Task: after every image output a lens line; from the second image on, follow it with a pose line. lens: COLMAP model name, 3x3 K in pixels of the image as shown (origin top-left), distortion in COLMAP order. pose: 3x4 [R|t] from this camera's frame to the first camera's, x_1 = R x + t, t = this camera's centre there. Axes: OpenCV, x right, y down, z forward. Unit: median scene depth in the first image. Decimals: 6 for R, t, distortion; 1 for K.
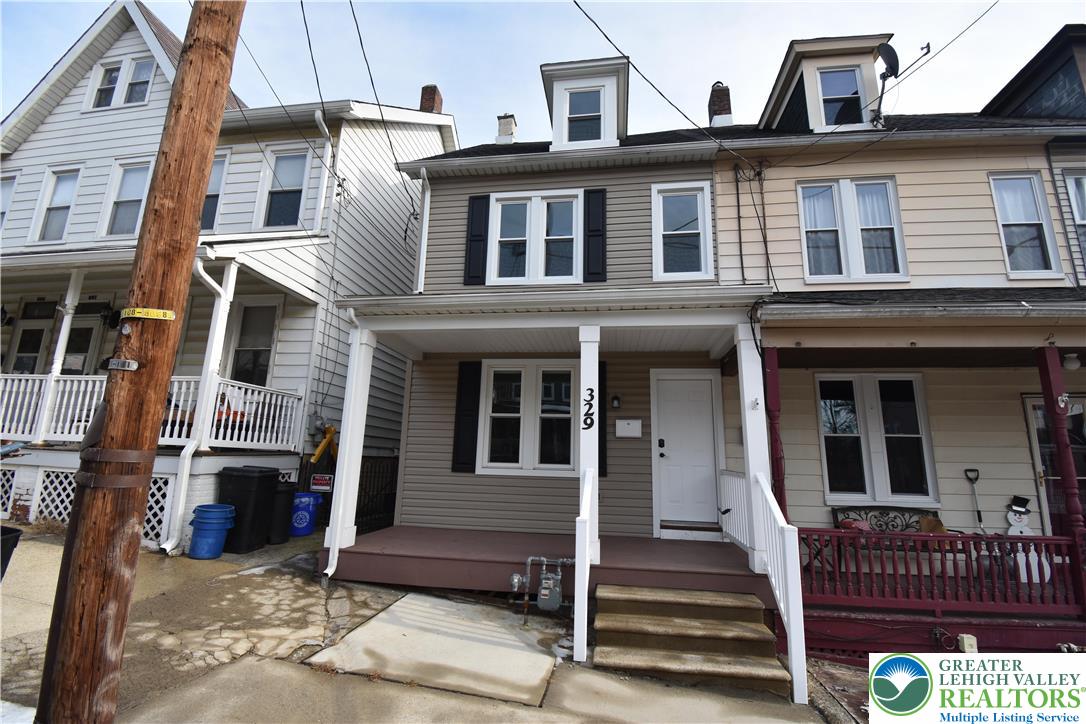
lens RADIAL K [[470.3, 0, 525.2], [0, 470.3, 364.9], [0, 0, 1]] dist [0.015105, -0.018294]
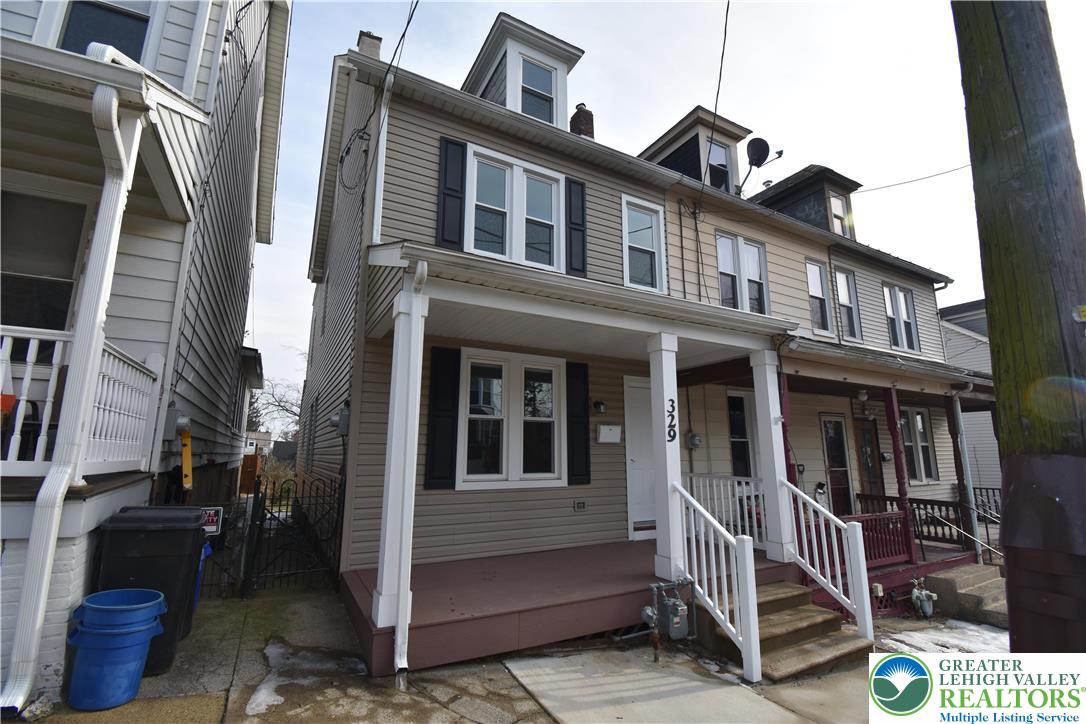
lens RADIAL K [[483.0, 0, 543.0], [0, 483.0, 362.0], [0, 0, 1]] dist [0.021236, -0.022664]
pose [[0.794775, 0.089890, 0.600211, -0.535255], [-0.101755, 0.994708, -0.014232, 0.012828], [-0.598313, -0.049763, 0.799715, 0.286992]]
